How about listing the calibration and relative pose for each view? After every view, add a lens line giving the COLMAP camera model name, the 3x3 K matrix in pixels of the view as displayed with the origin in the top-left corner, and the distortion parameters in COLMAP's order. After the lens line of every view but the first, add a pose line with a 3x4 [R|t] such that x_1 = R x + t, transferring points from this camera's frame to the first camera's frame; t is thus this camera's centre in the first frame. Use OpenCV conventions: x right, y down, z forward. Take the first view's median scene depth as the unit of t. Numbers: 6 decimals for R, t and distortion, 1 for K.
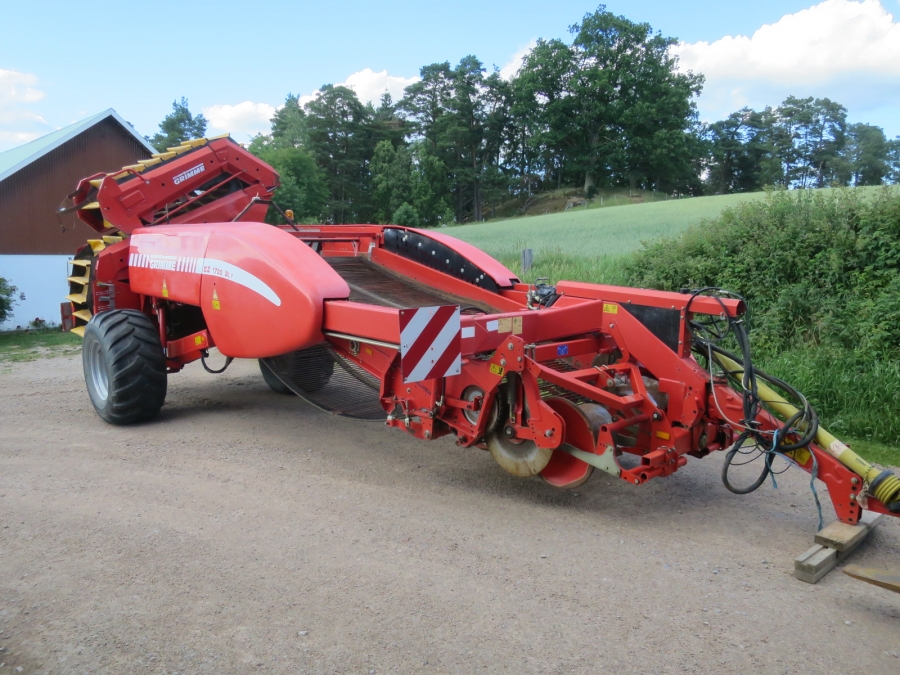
lens RADIAL K [[647.7, 0, 448.7], [0, 647.7, 335.8], [0, 0, 1]] dist [-0.057507, 0.014716]
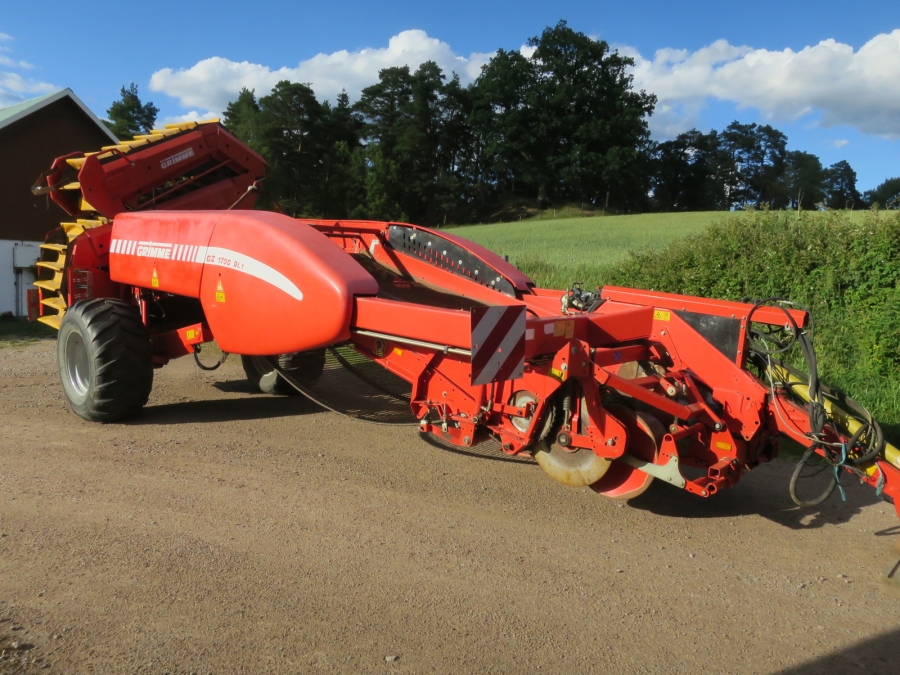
lens RADIAL K [[647.7, 0, 449.9], [0, 647.7, 335.2], [0, 0, 1]] dist [-0.057507, 0.014716]
pose [[0.995465, 0.034544, 0.088632, -0.021456], [-0.033655, 0.999367, -0.011511, 0.001349], [-0.088973, 0.008476, 0.995998, 0.007479]]
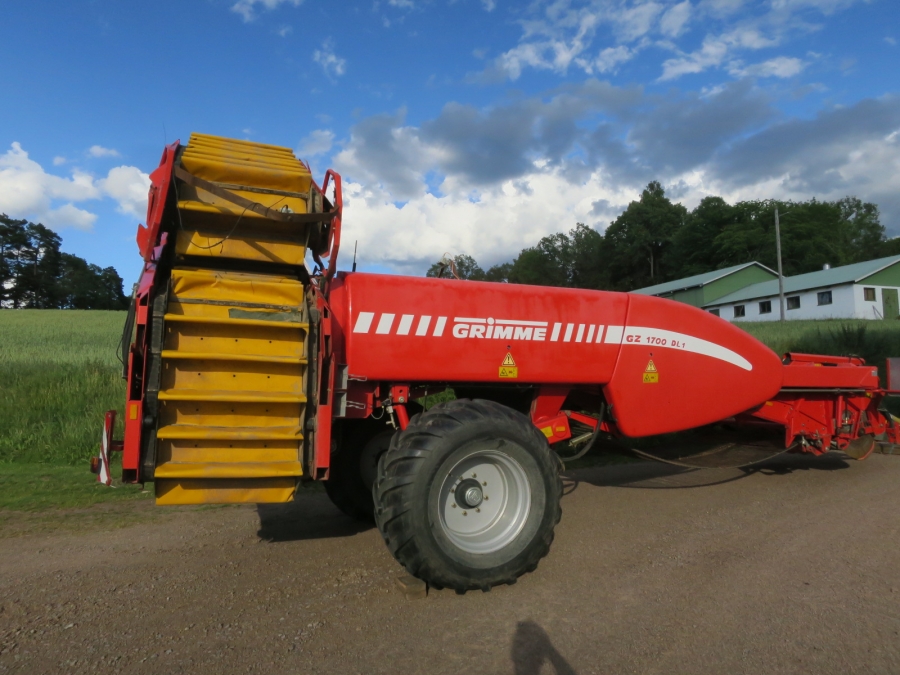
lens RADIAL K [[647.7, 0, 450.2], [0, 647.7, 337.8], [0, 0, 1]] dist [-0.057507, 0.014716]
pose [[0.369733, 0.056147, 0.927440, -0.256936], [0.125794, 0.985957, -0.109838, -0.007631], [-0.920583, 0.157277, 0.357478, 0.180607]]
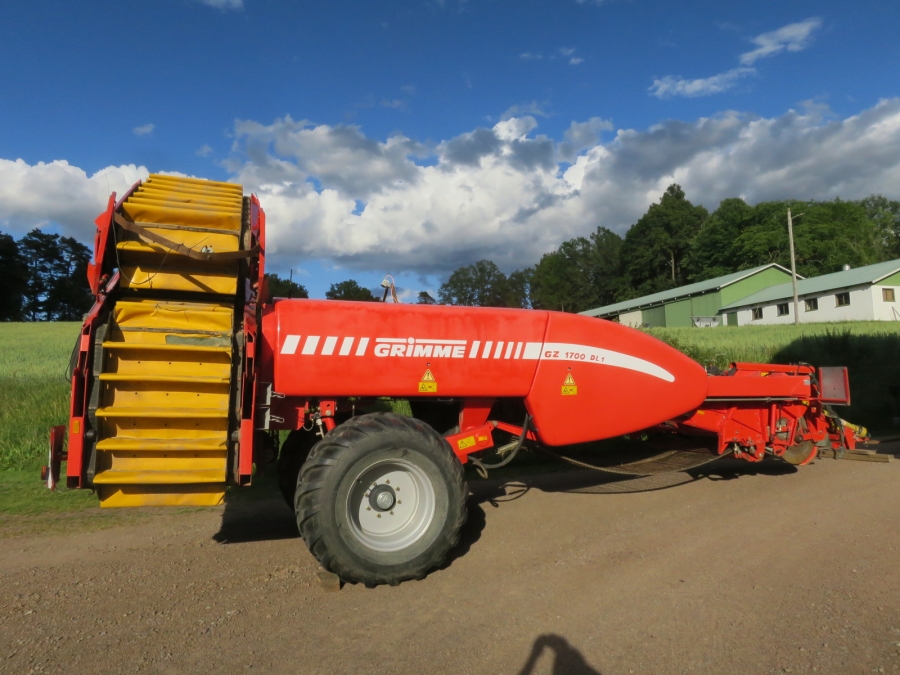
lens RADIAL K [[647.7, 0, 450.6], [0, 647.7, 339.3], [0, 0, 1]] dist [-0.057507, 0.014716]
pose [[0.409091, 0.056107, 0.910767, -0.260806], [0.133530, 0.983682, -0.120577, -0.005751], [-0.902671, 0.170942, 0.394923, 0.148354]]
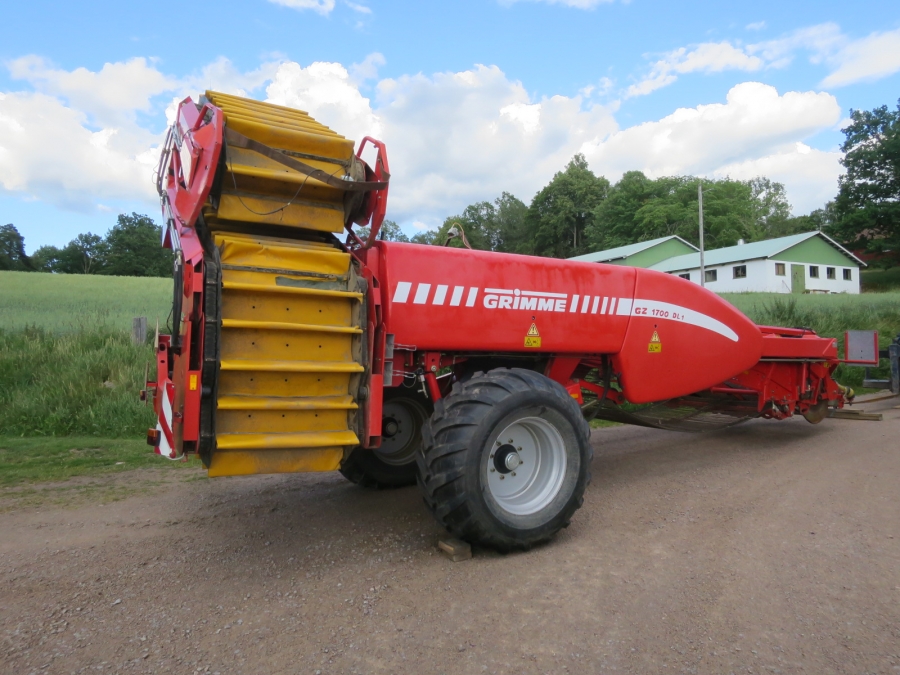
lens RADIAL K [[647.7, 0, 450.7], [0, 647.7, 334.6], [0, 0, 1]] dist [-0.057507, 0.014716]
pose [[0.250666, 0.015450, 0.967950, -0.268757], [0.126088, 0.990834, -0.048468, -0.011545], [-0.959827, 0.134196, 0.246420, 0.205377]]
